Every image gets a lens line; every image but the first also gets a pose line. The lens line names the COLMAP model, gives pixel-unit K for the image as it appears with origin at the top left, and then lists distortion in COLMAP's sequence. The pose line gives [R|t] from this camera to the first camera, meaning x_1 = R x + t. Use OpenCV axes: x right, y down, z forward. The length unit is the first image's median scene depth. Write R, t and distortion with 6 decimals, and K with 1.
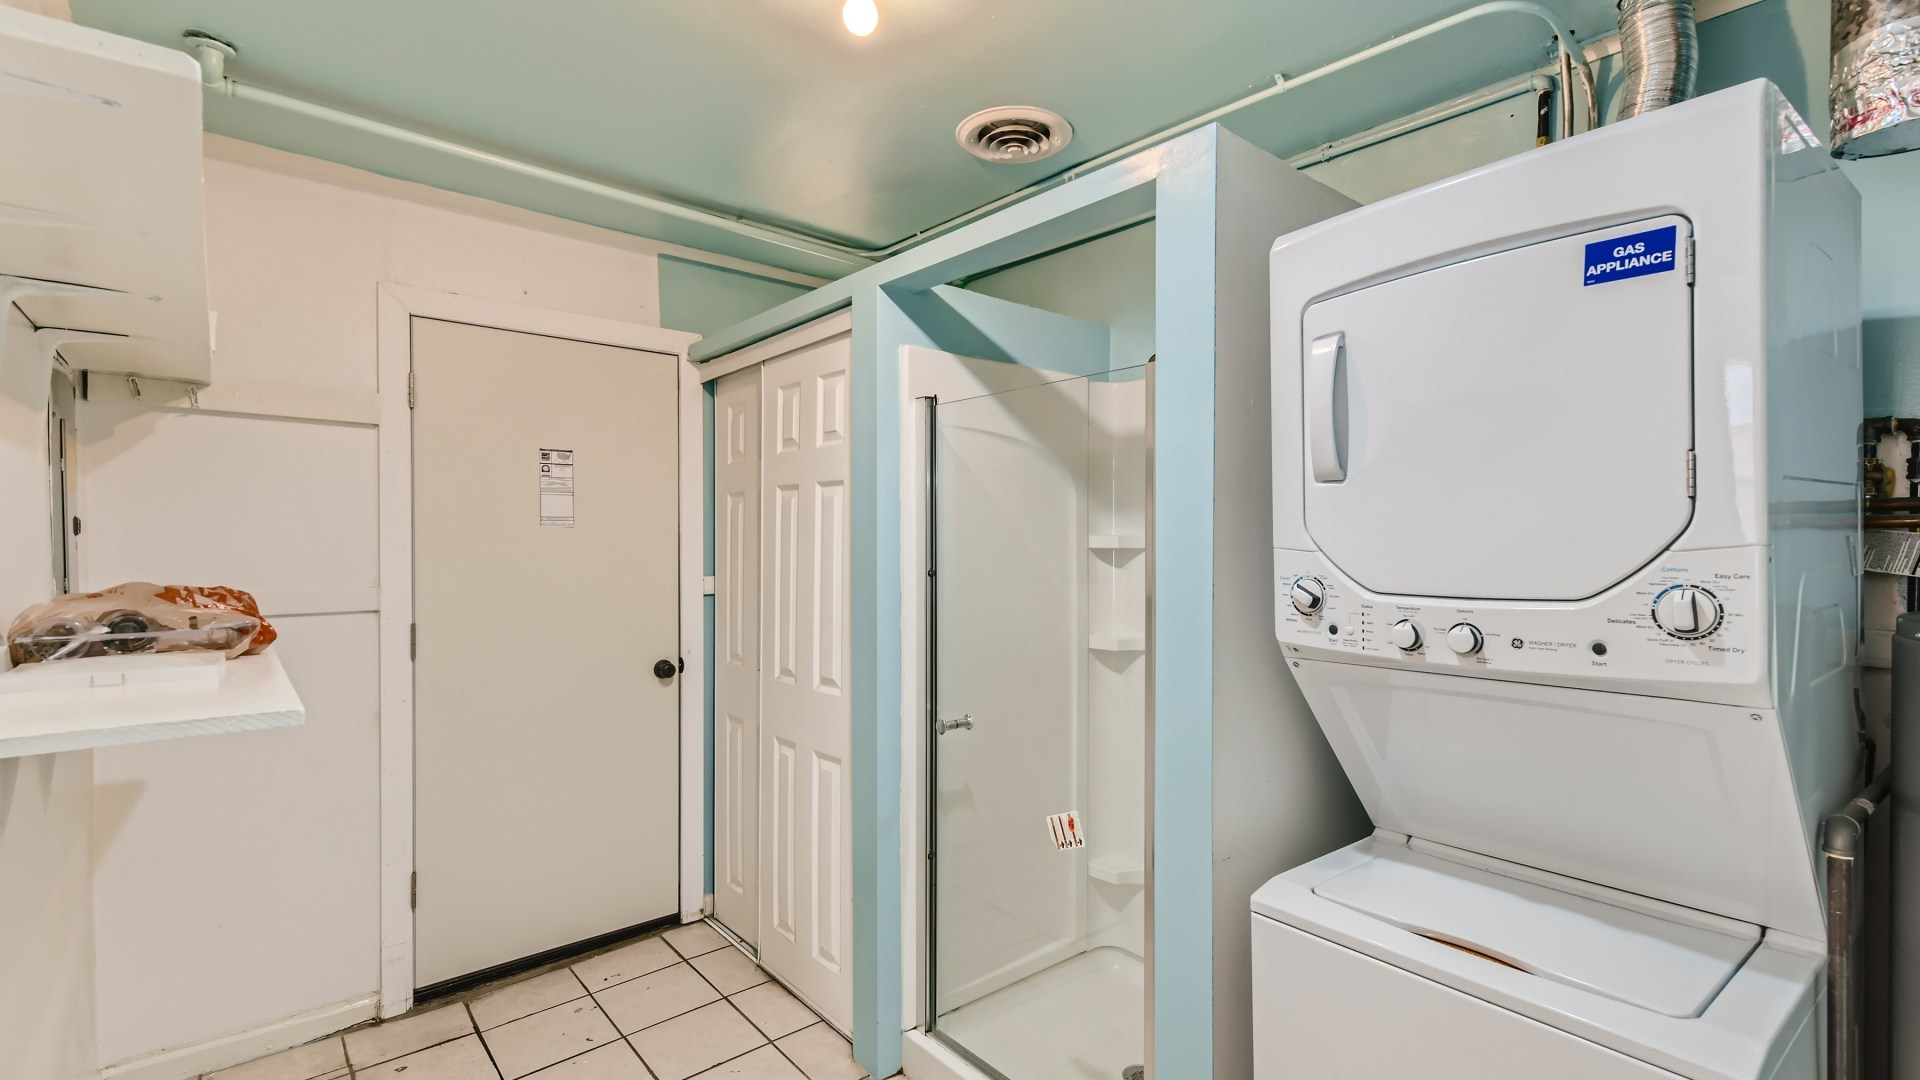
lens RADIAL K [[874.1, 0, 960.0], [0, 874.1, 540.0], [0, 0, 1]] dist [0.025572, -0.013661]
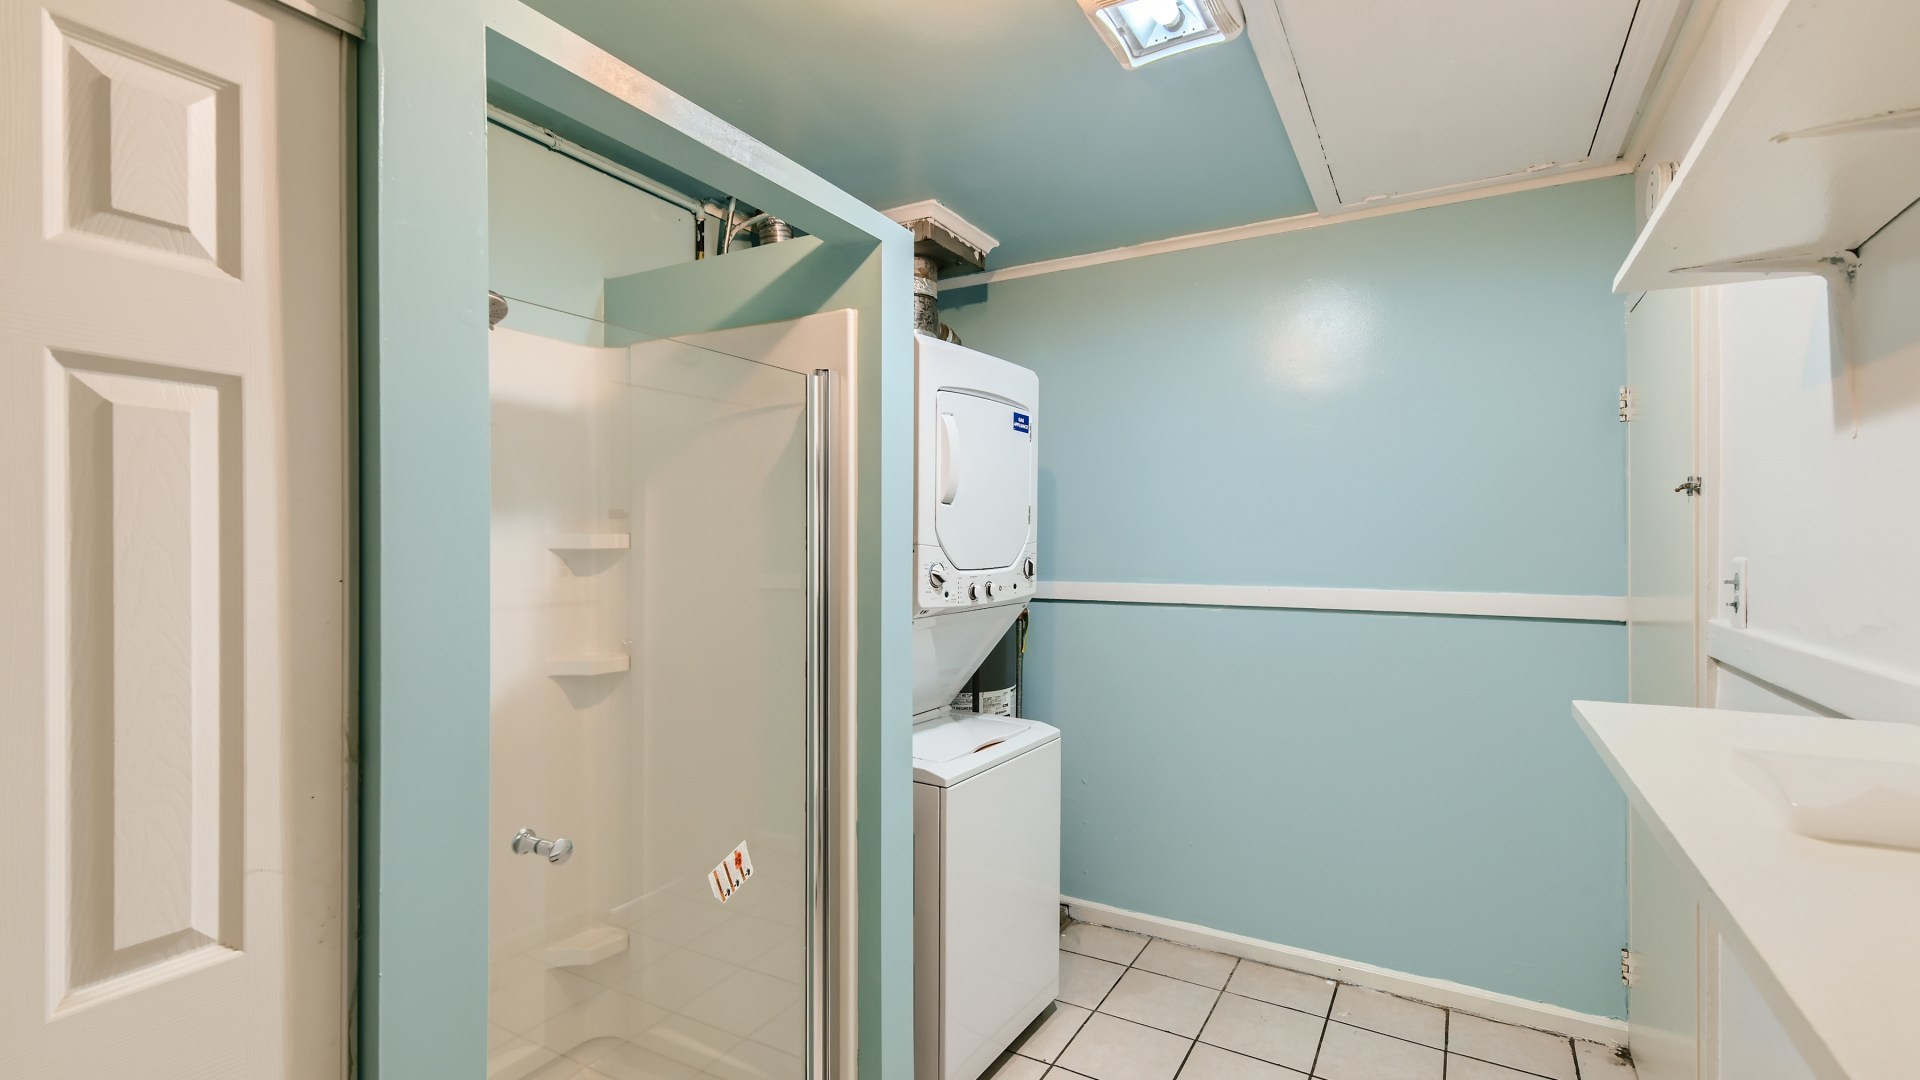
lens RADIAL K [[874.1, 0, 960.0], [0, 874.1, 540.0], [0, 0, 1]] dist [0.025572, -0.013661]
pose [[-0.360165, 0.001099, 0.932888, -1.078774], [0.000665, 0.999999, -0.000922, 0.002378], [-0.932889, 0.000289, -0.360165, 1.534194]]
